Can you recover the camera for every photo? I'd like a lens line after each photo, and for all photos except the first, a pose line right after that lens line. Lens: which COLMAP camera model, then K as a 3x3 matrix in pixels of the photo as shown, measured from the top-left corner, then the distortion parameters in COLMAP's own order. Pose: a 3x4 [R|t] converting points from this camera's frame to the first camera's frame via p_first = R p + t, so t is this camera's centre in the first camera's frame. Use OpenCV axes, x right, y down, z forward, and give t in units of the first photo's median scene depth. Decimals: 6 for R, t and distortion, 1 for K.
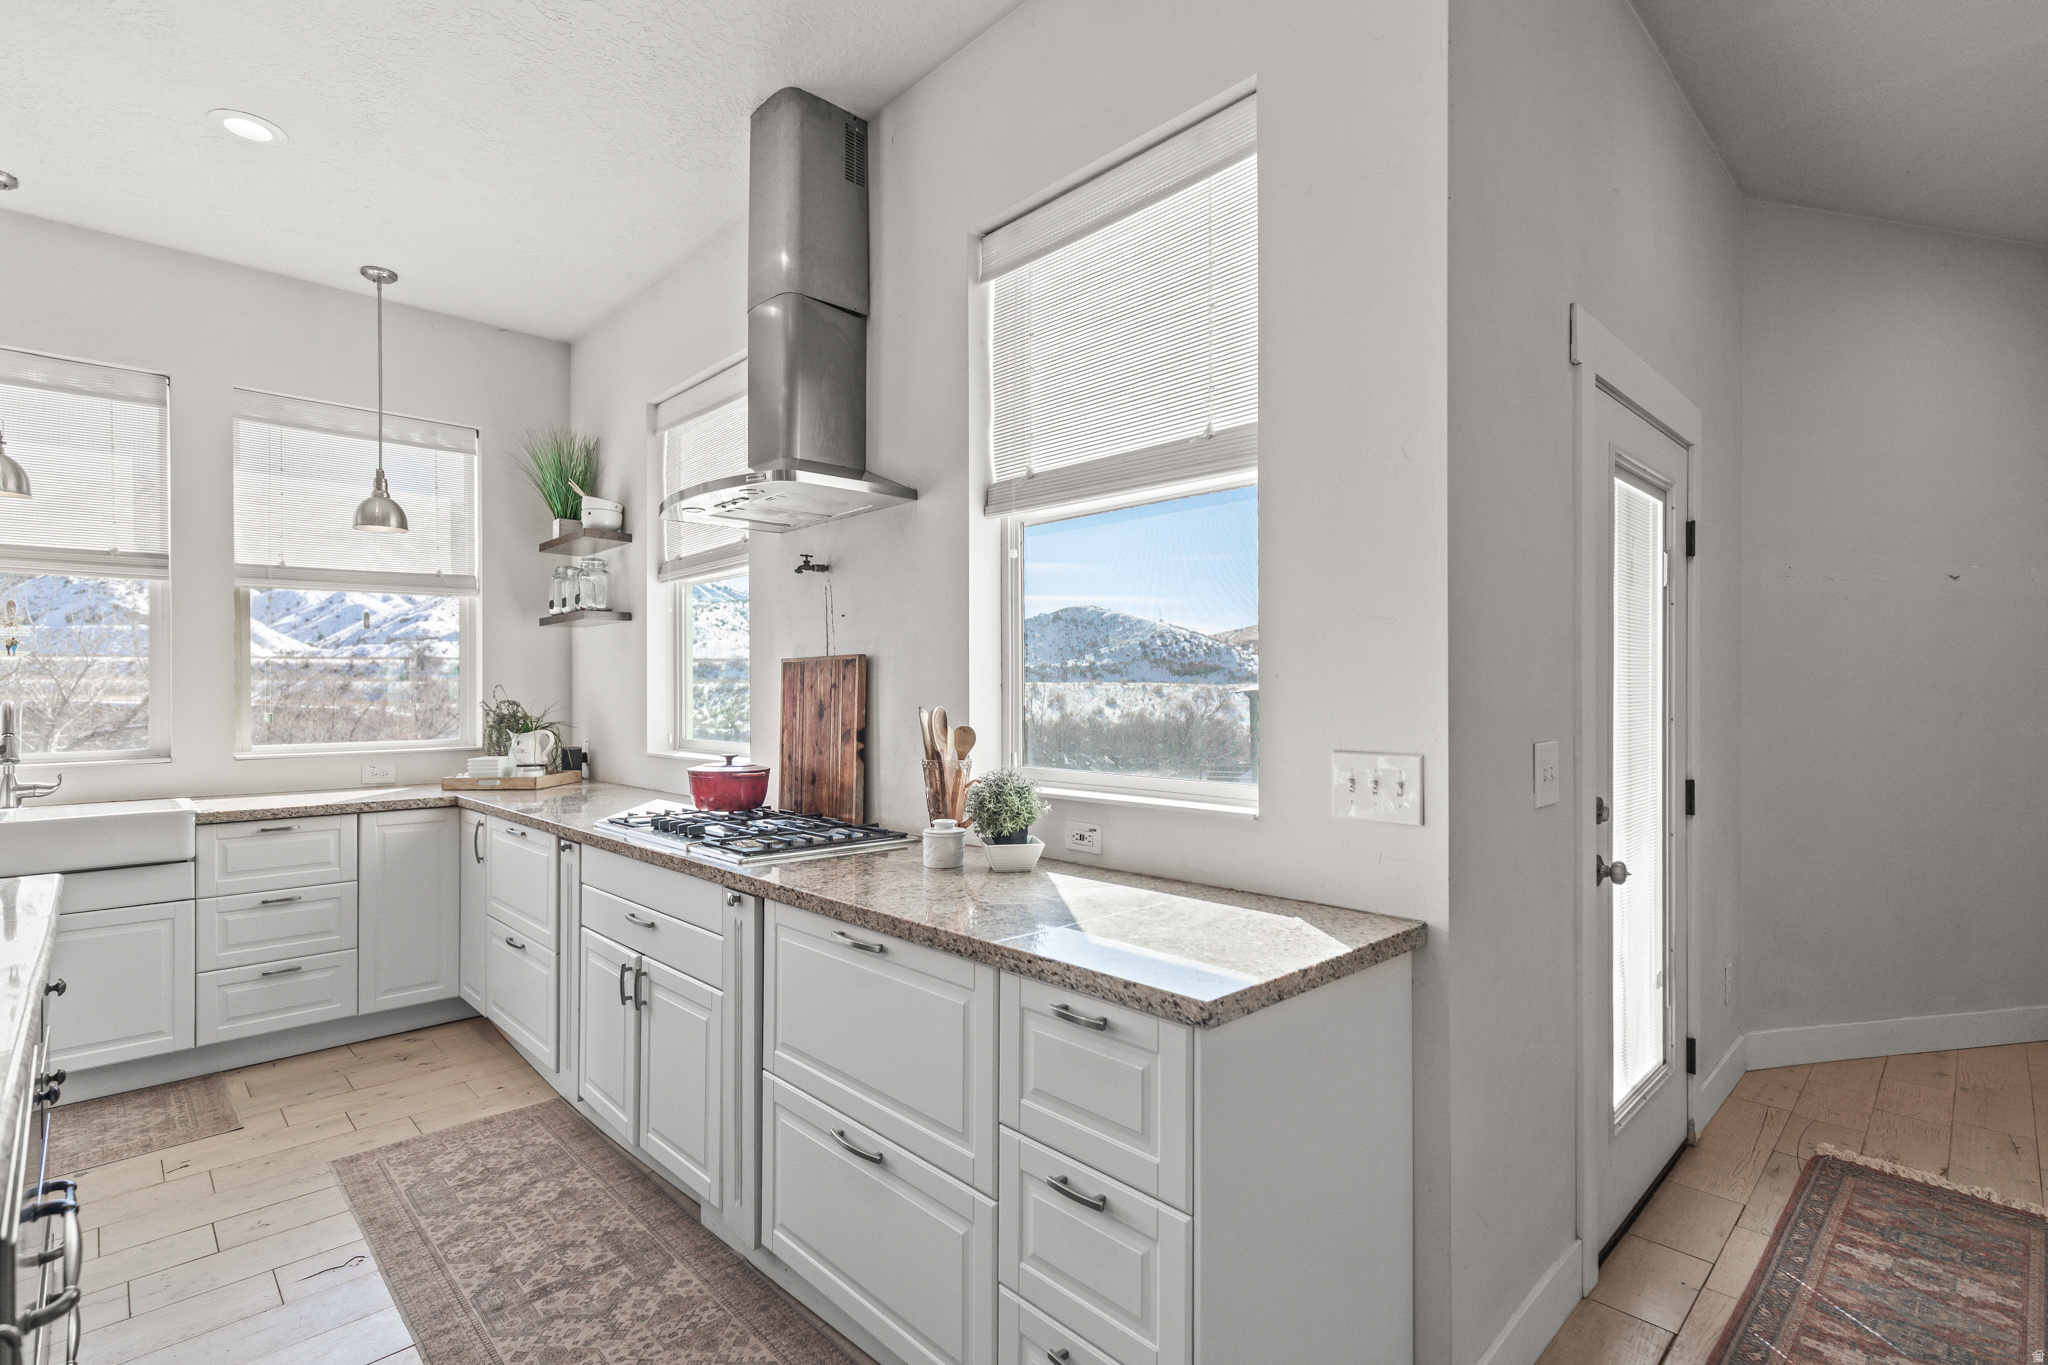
lens RADIAL K [[960.2, 0, 1024.7], [0, 960.2, 692.2], [0, 0, 1]] dist [0.006663, 0.000006]
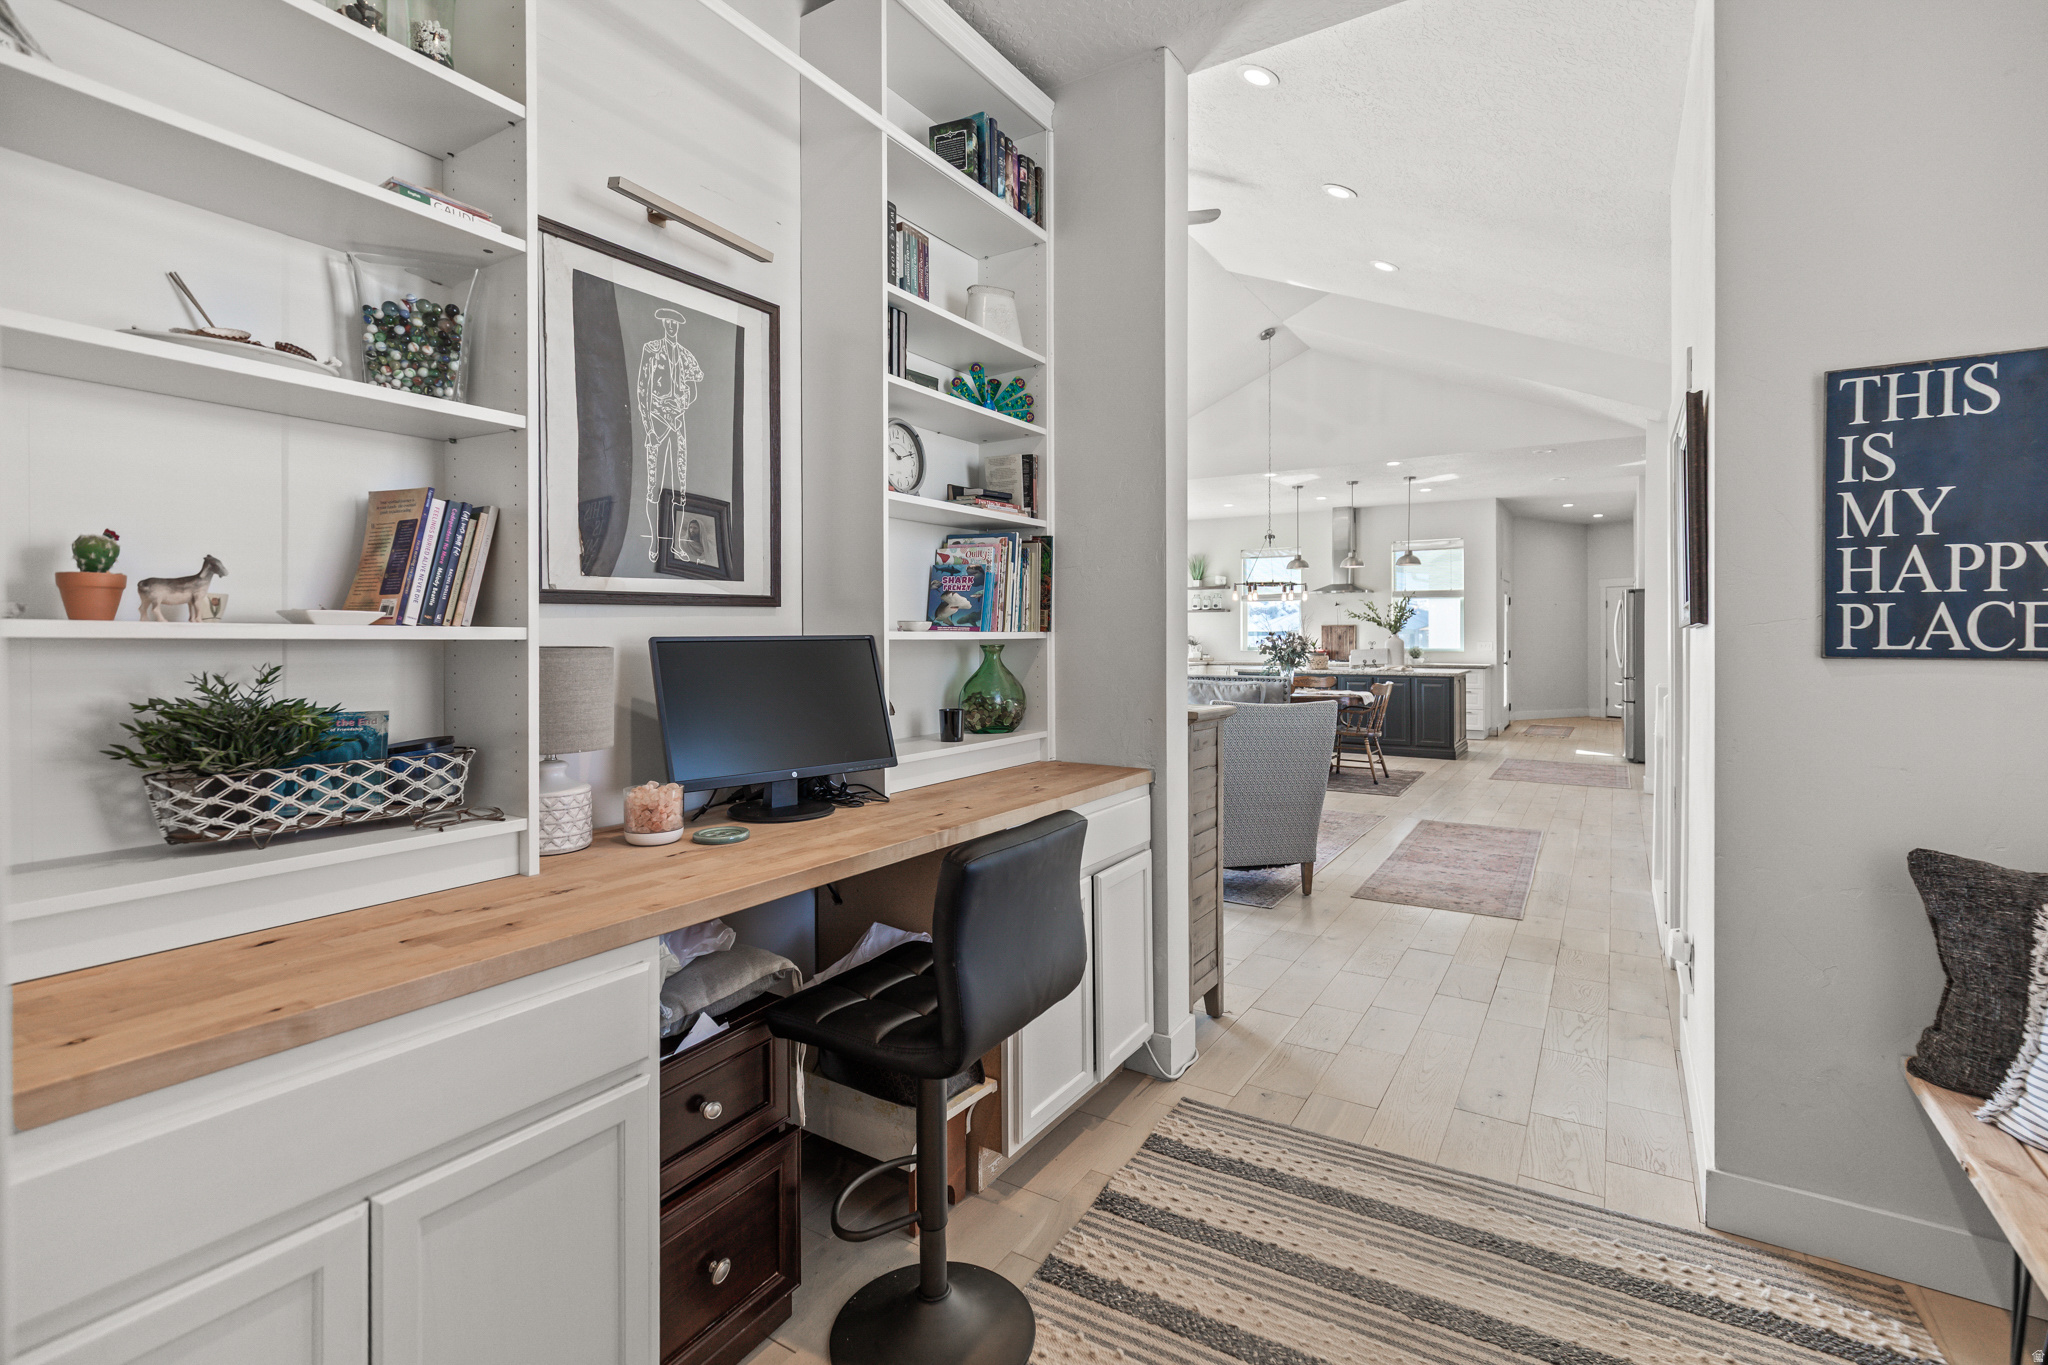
lens RADIAL K [[948.2, 0, 1027.9], [0, 948.2, 683.1], [0, 0, 1]] dist [0.008576, -0.000201]
pose [[0.967205, -0.014619, 0.253575, -3.102323], [0.002157, 0.998779, 0.049355, 0.010881], [-0.253987, -0.047189, 0.966056, -3.260497]]
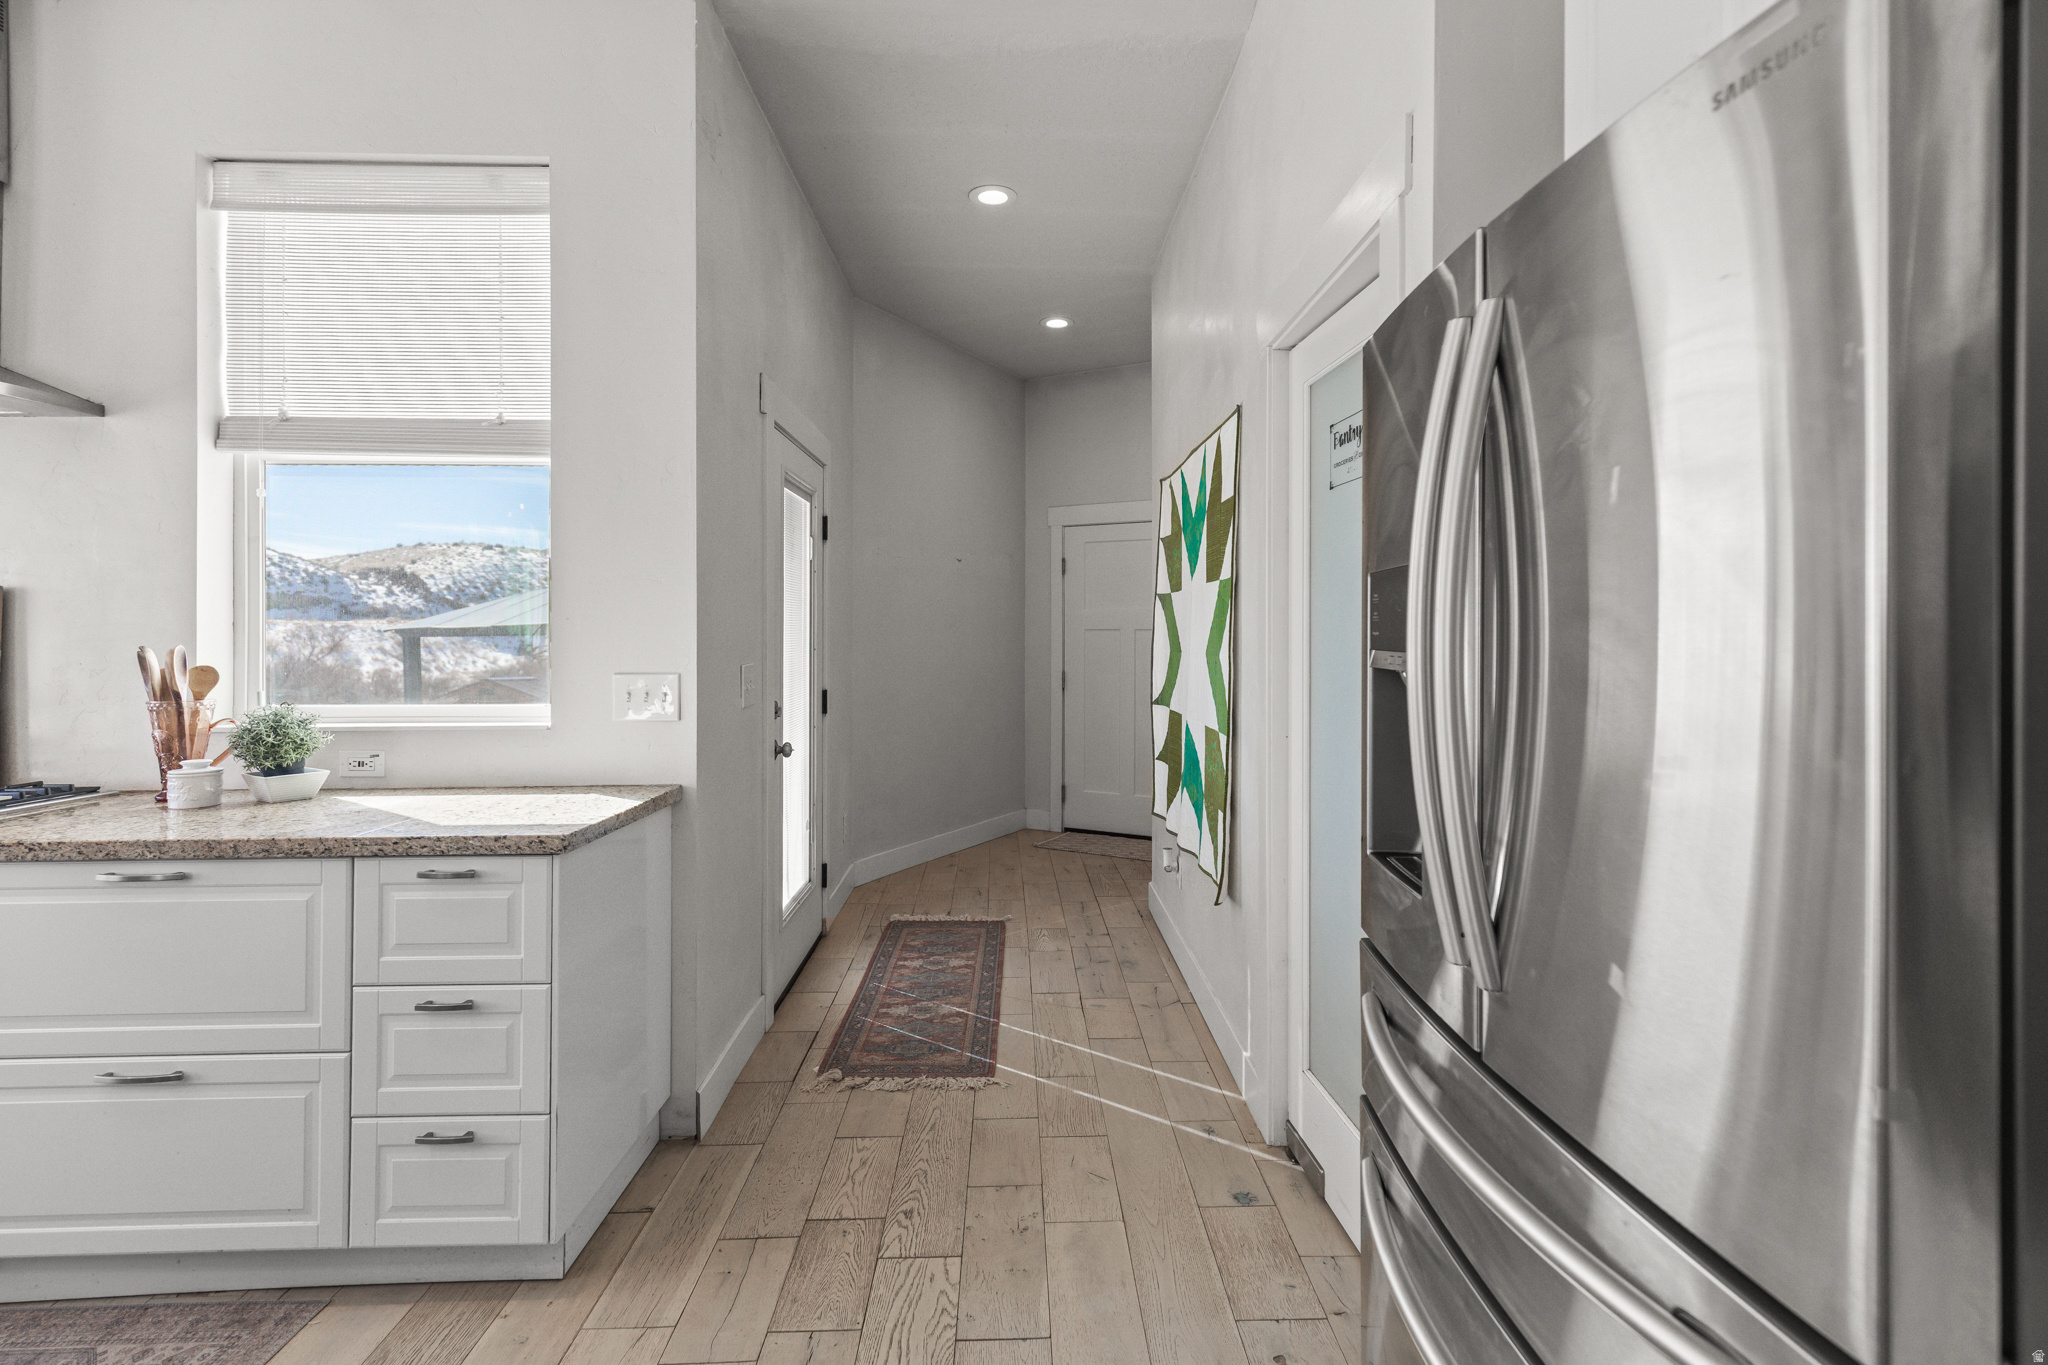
lens RADIAL K [[975.2, 0, 1052.3], [0, 975.2, 627.4], [0, 0, 1]] dist [0.004055, 0.000398]
pose [[0.666052, 0.003486, 0.745897, -0.214224], [-0.000995, 0.999992, -0.003785, -0.000663], [-0.745905, 0.001779, 0.666050, -0.286049]]
